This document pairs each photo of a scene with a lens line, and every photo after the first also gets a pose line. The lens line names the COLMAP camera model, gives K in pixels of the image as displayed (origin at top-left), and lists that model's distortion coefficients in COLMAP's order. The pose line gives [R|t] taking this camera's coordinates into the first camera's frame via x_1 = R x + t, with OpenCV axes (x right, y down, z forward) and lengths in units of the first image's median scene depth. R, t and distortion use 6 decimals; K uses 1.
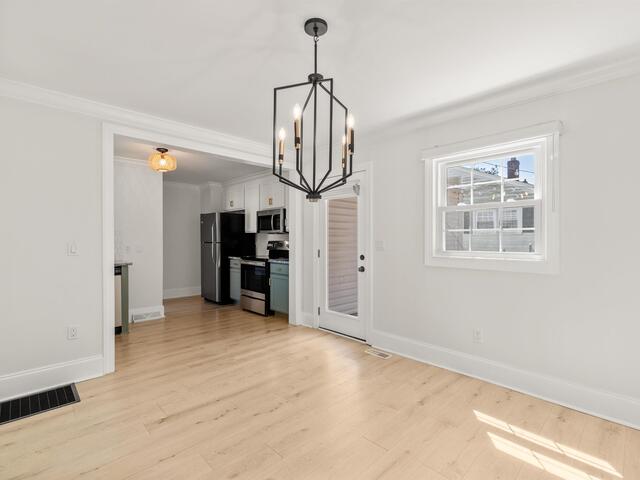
lens RADIAL K [[310.8, 0, 323.5], [0, 310.8, 239.4], [0, 0, 1]] dist [-0.000198, 0.000084]
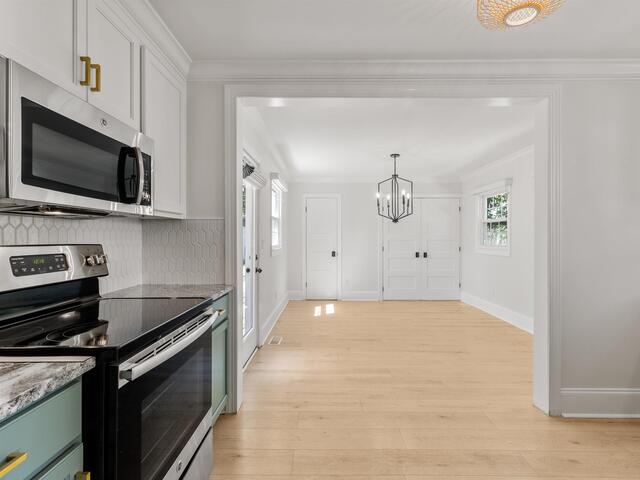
lens RADIAL K [[319.7, 0, 318.4], [0, 319.7, 235.9], [0, 0, 1]] dist [0.000492, 0.000592]
pose [[-0.707248, 0.006086, 0.706939, -0.464709], [0.003266, 0.999980, -0.005341, -0.000186], [-0.706958, -0.001468, -0.707254, 1.065837]]
